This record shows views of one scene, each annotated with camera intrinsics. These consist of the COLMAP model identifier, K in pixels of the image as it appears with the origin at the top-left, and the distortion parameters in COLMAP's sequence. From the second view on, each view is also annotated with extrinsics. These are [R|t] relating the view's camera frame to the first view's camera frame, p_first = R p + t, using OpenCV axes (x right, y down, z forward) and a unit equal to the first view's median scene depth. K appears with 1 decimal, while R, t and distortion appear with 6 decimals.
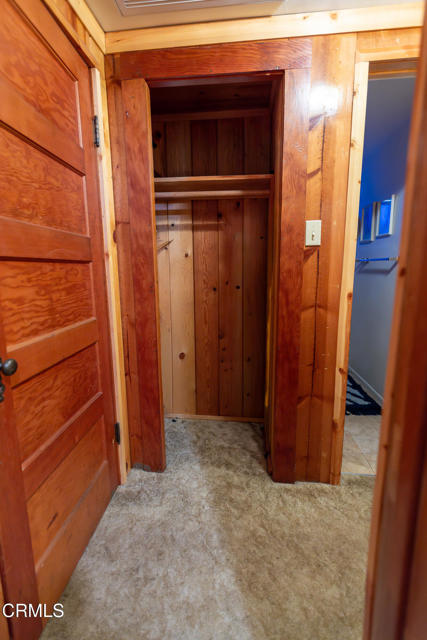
lens RADIAL K [[294.8, 0, 213.5], [0, 294.8, 320.0], [0, 0, 1]] dist [0.002382, -0.000910]
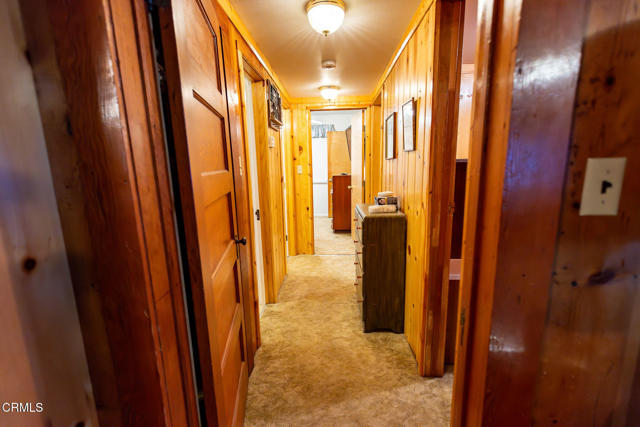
lens RADIAL K [[283.6, 0, 318.9], [0, 283.6, 212.1], [0, 0, 1]] dist [0.003619, -0.000419]
pose [[-0.059693, -0.138013, 0.988630, -0.980706], [0.173584, 0.973872, 0.146434, -0.221930], [-0.983008, 0.180351, -0.034176, 0.799816]]
